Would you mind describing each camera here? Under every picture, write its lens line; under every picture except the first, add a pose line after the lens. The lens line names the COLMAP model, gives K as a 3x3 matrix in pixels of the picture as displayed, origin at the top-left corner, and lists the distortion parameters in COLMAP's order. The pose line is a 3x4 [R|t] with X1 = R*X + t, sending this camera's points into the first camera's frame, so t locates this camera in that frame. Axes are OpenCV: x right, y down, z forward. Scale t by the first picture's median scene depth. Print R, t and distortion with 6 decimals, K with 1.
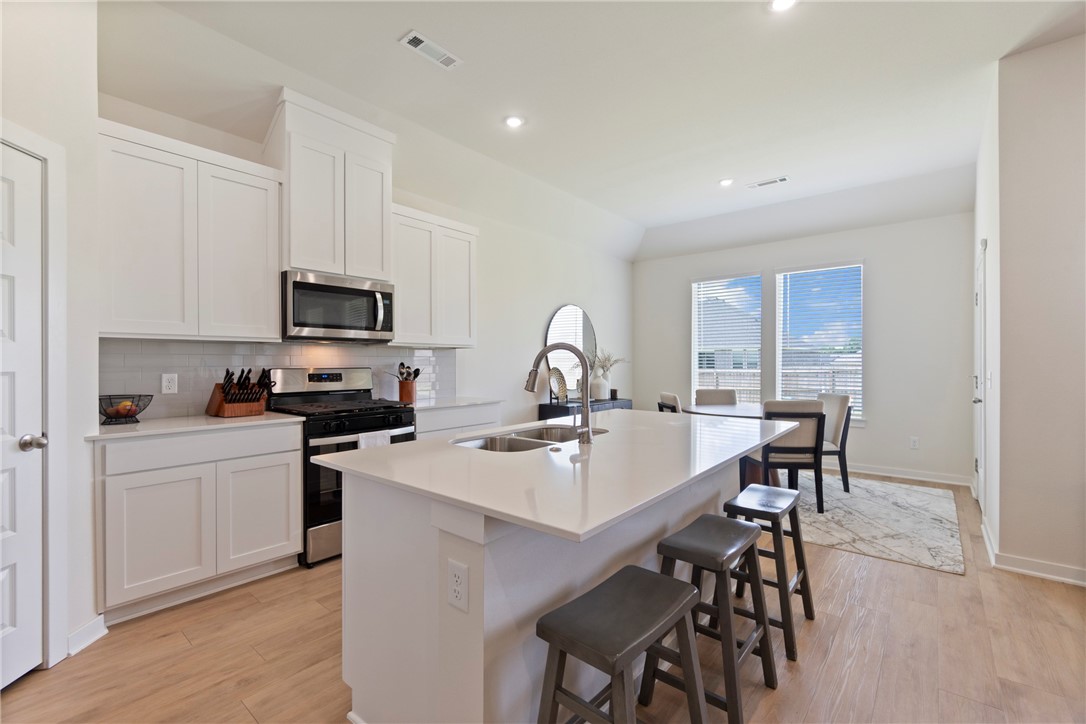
lens RADIAL K [[470.4, 0, 540.0], [0, 470.4, 362.3], [0, 0, 1]] dist [-0.003447, 0.000668]
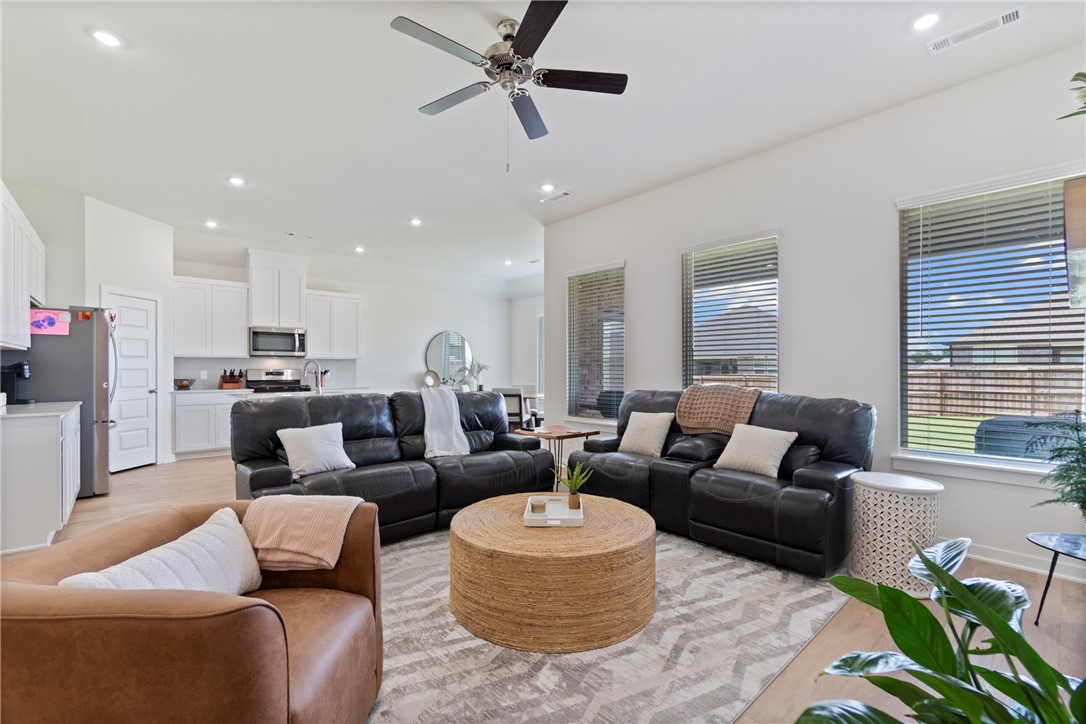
lens RADIAL K [[470.4, 0, 539.4], [0, 470.4, 367.0], [0, 0, 1]] dist [-0.003447, 0.000668]
pose [[0.989803, 0.003094, -0.142409, 1.126049], [-0.003254, 0.999994, -0.000895, 0.000122], [0.142405, 0.001349, 0.989808, -1.019512]]
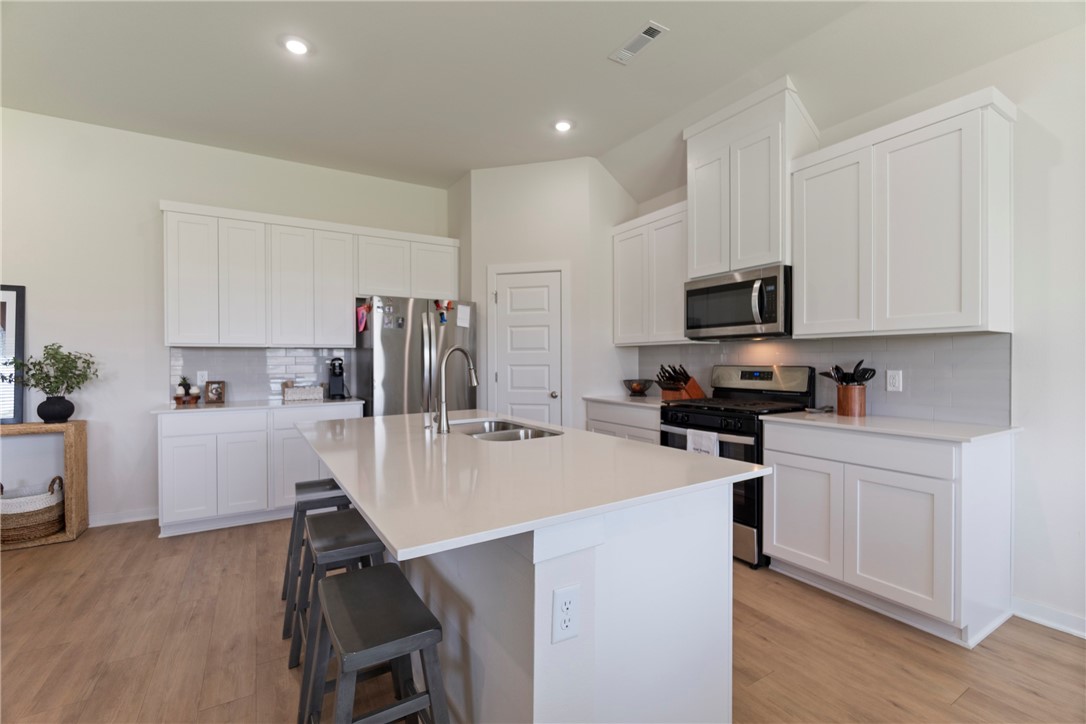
lens RADIAL K [[470.4, 0, 539.6], [0, 470.4, 362.3], [0, 0, 1]] dist [-0.003447, 0.000668]
pose [[-0.320050, 0.008148, -0.947366, 0.662758], [0.005812, 0.999961, 0.006637, -0.004116], [0.947383, -0.003382, -0.320085, 0.963960]]
